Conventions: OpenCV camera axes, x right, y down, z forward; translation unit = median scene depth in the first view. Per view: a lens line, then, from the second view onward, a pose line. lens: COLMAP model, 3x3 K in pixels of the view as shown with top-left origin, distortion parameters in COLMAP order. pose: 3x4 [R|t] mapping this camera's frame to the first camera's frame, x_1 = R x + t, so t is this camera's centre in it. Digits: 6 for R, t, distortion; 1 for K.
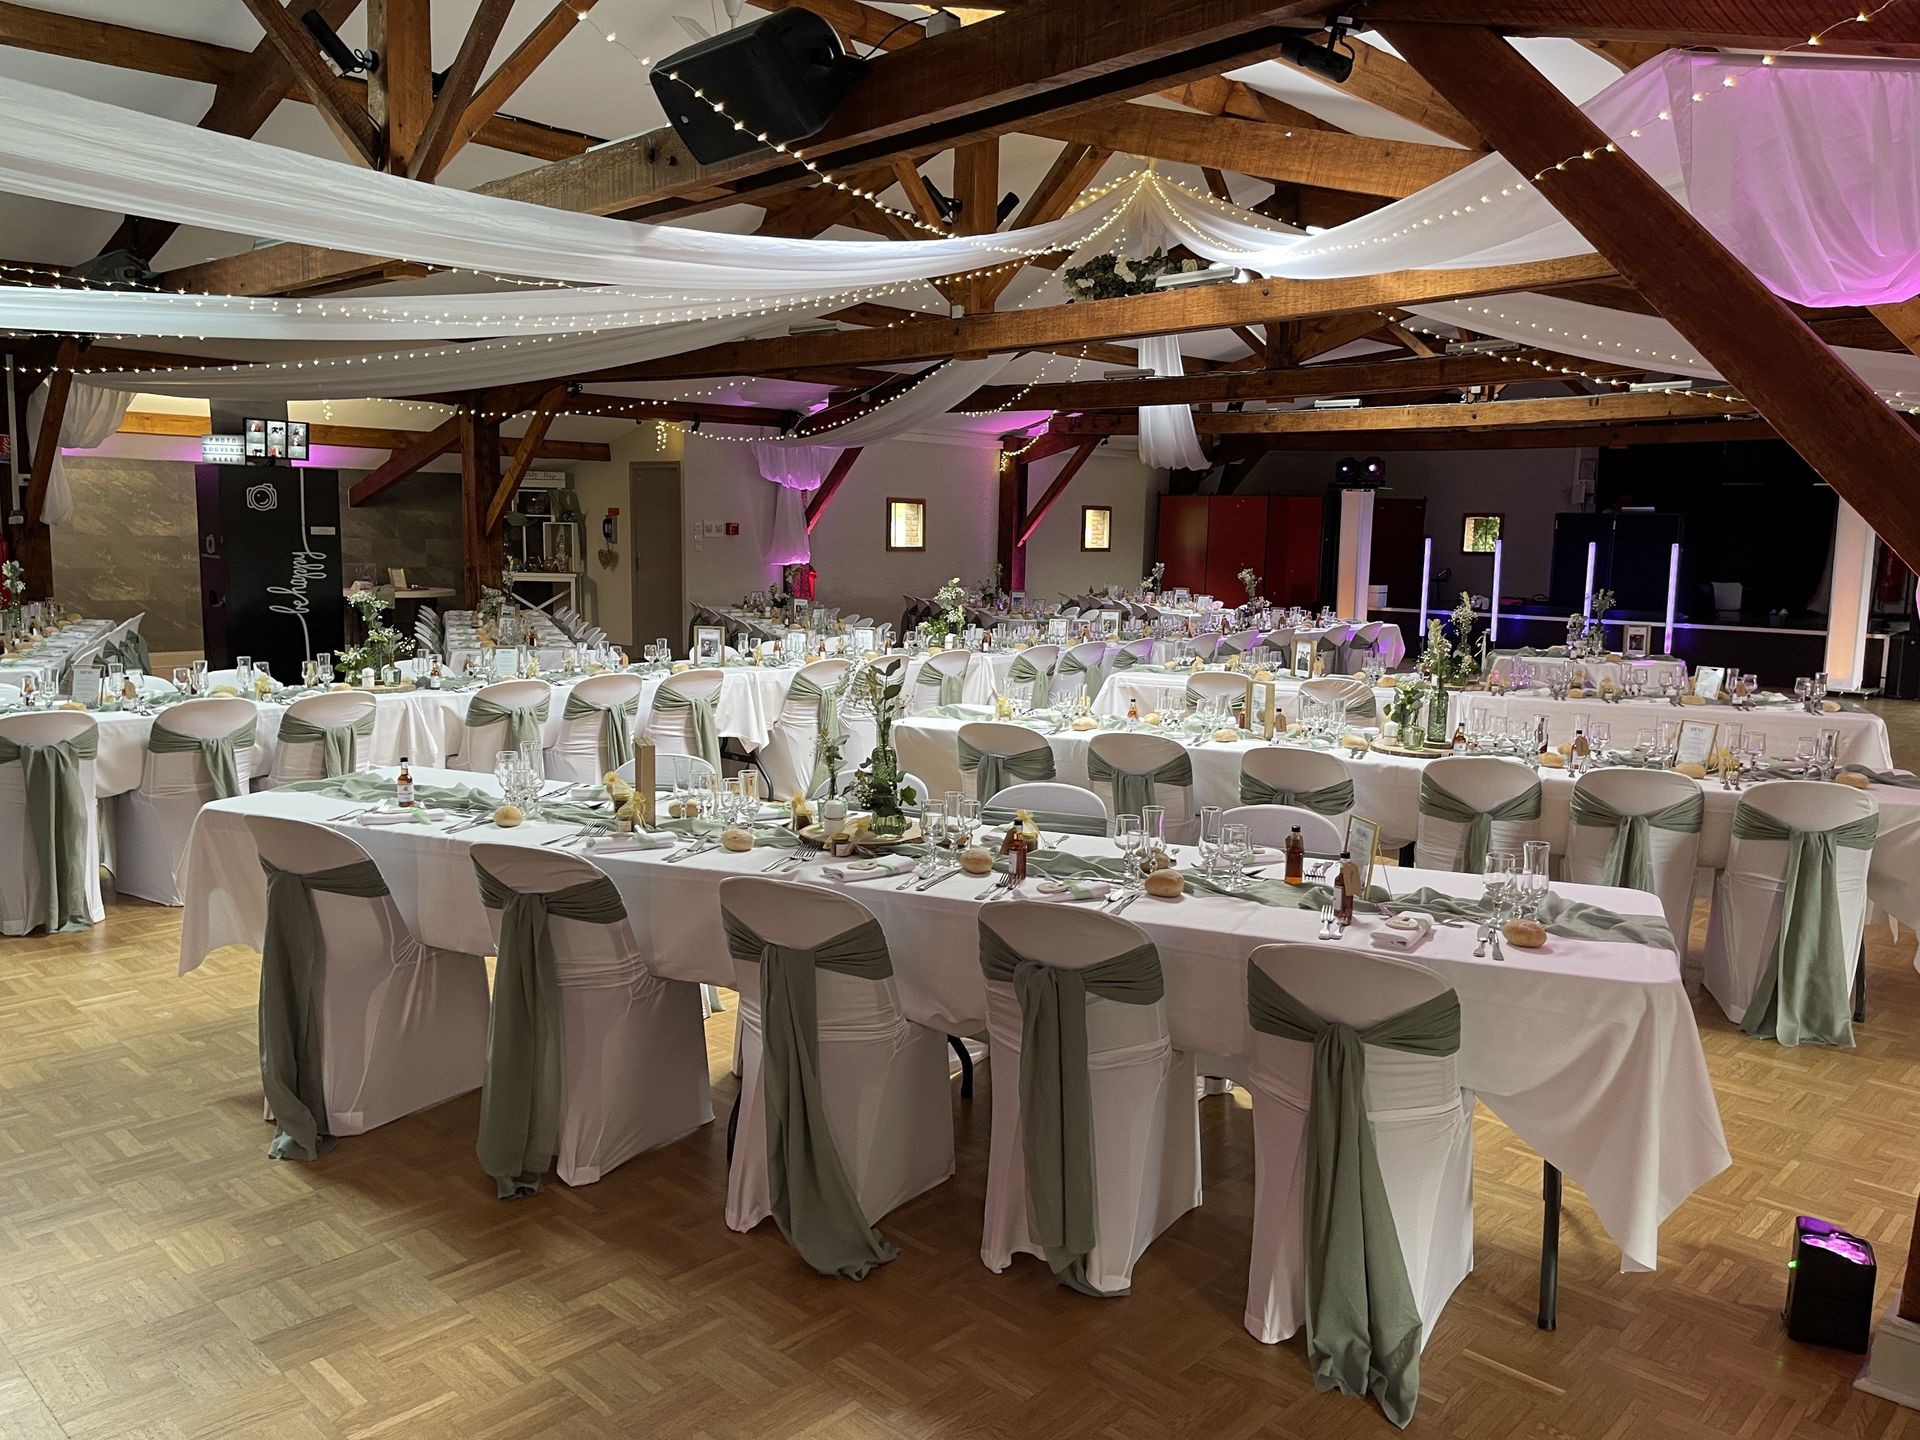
lens RADIAL K [[1391.1, 0, 961.1], [0, 1391.1, 739.3], [0, 0, 1]] dist [0.079831, -0.087445]
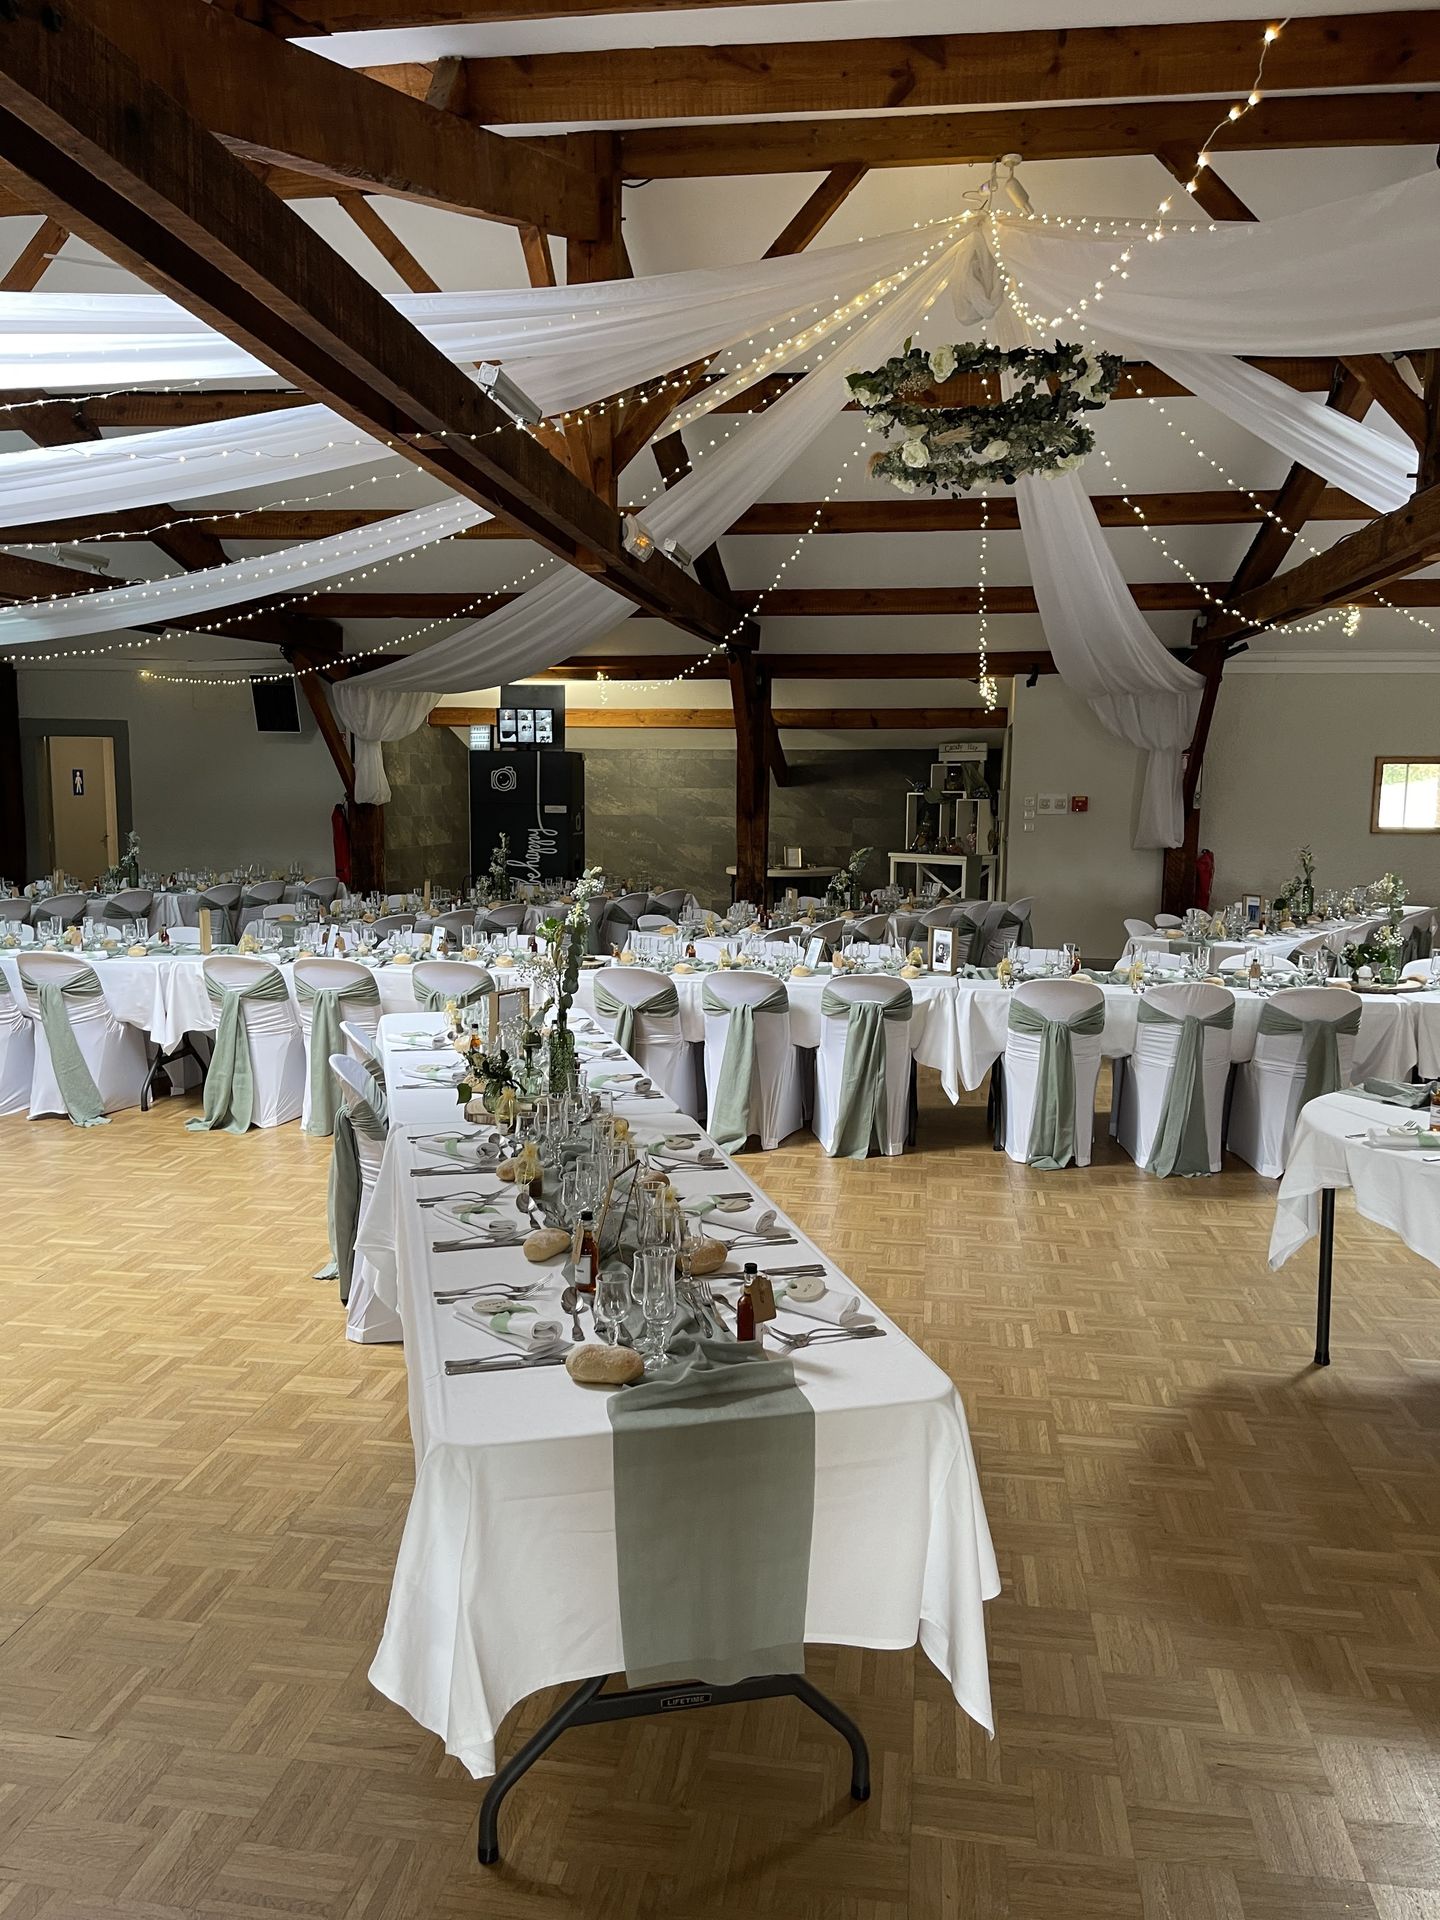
lens RADIAL K [[1391.1, 0, 720.0], [0, 1391.1, 960.0], [0, 0, 1]] dist [0.079831, -0.087445]
pose [[0.579834, 0.086007, -0.810182, 0.390326], [-0.119663, 0.992618, 0.019733, -0.057324], [0.805899, 0.085507, 0.585846, 0.401332]]
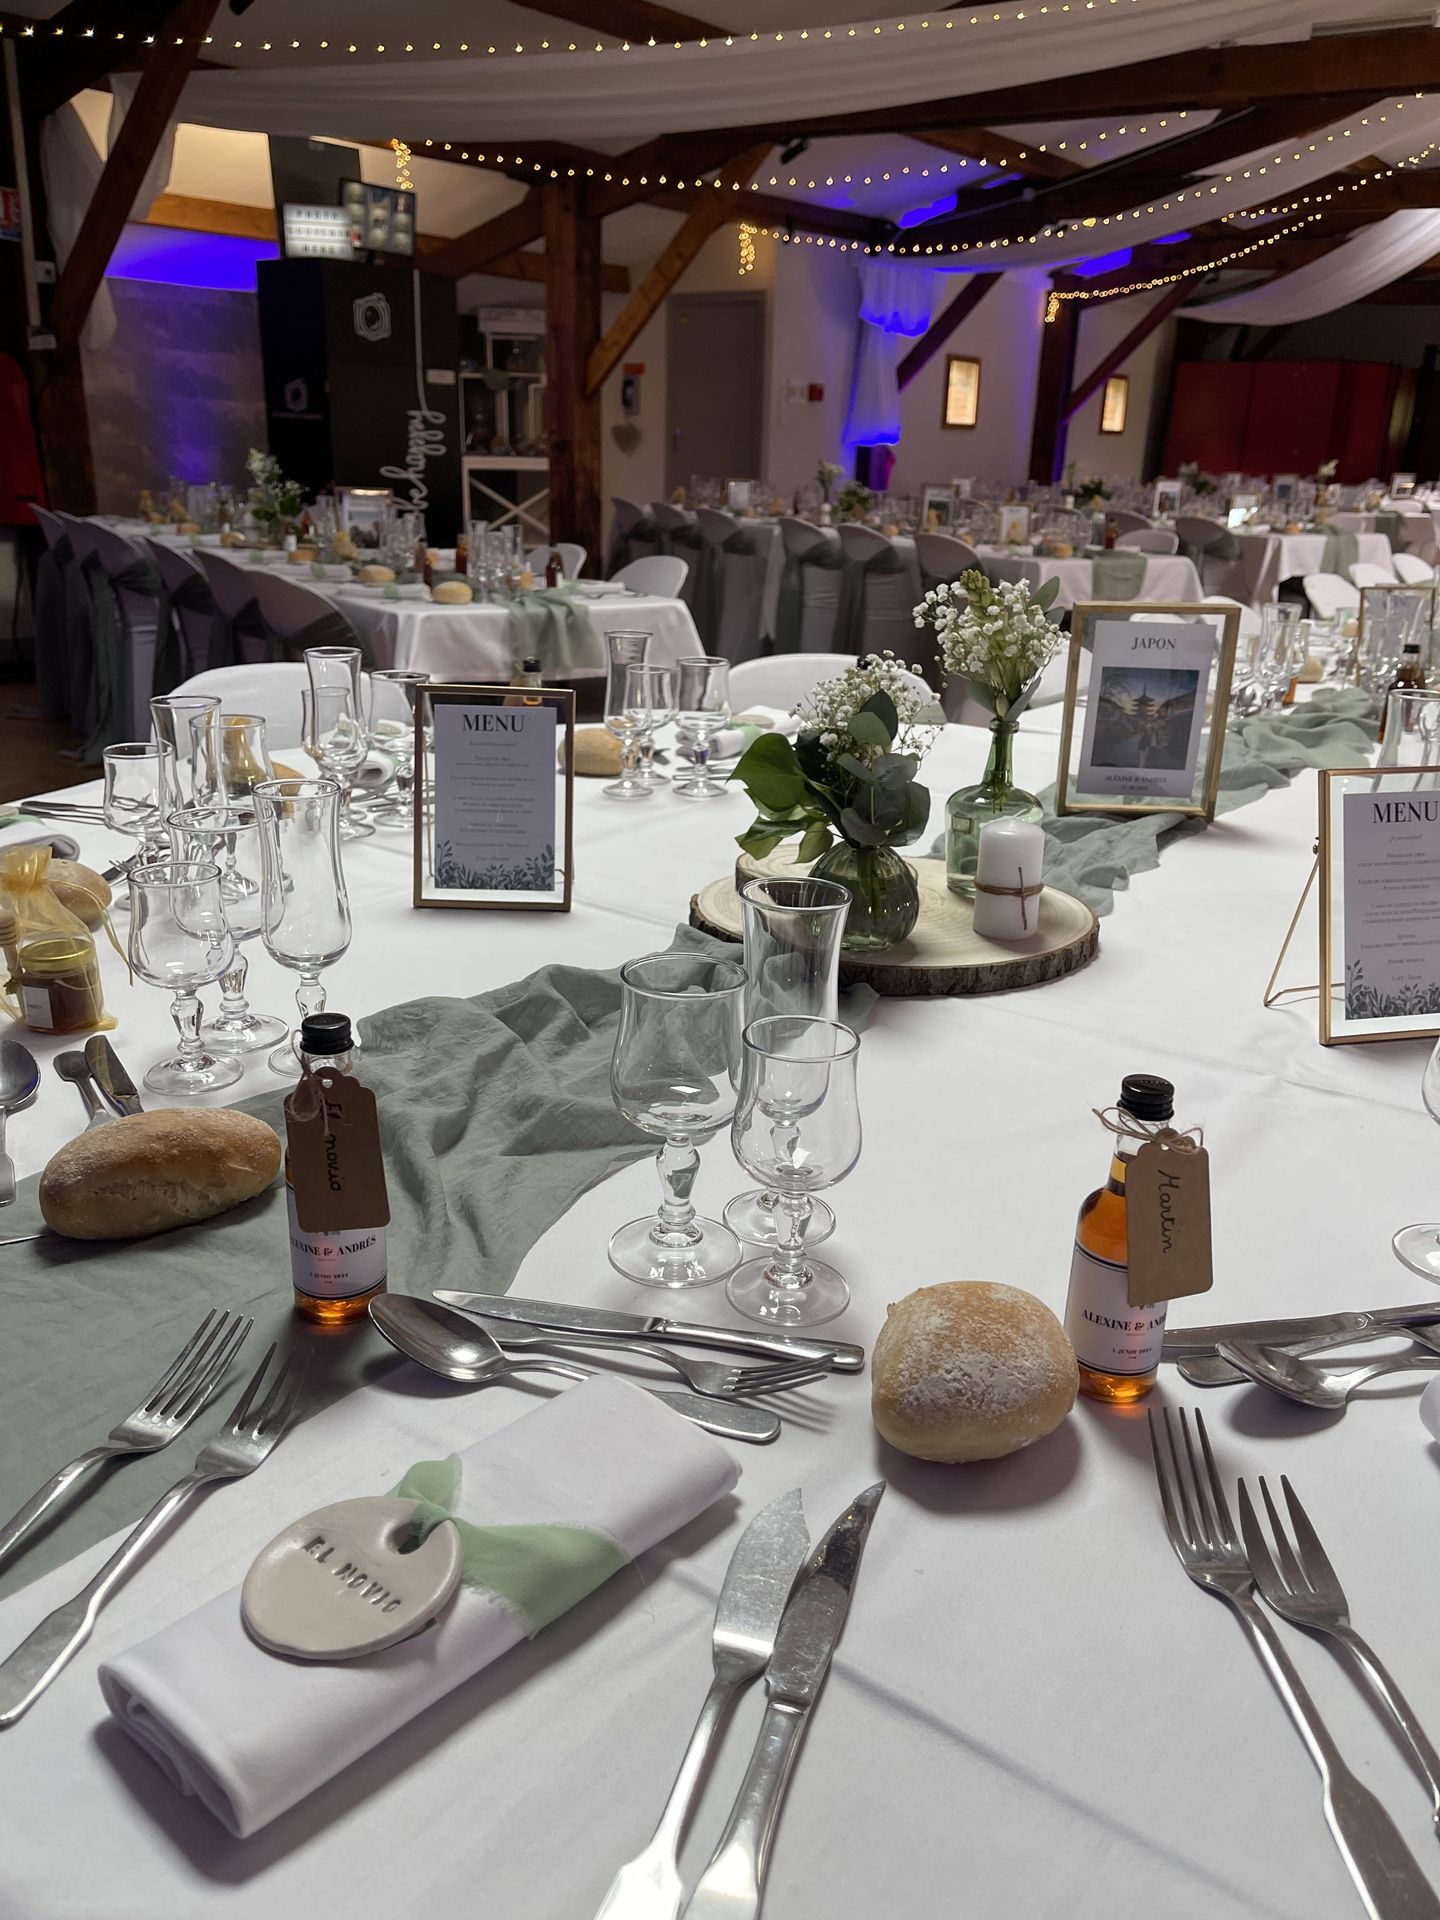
lens RADIAL K [[1391.1, 0, 720.0], [0, 1391.1, 960.0], [0, 0, 1]] dist [0.079831, -0.087445]
pose [[0.991390, -0.042680, 0.123789, -0.338470], [0.015939, 0.977692, 0.209437, -0.014325], [-0.129966, -0.205661, 0.969955, 0.235220]]
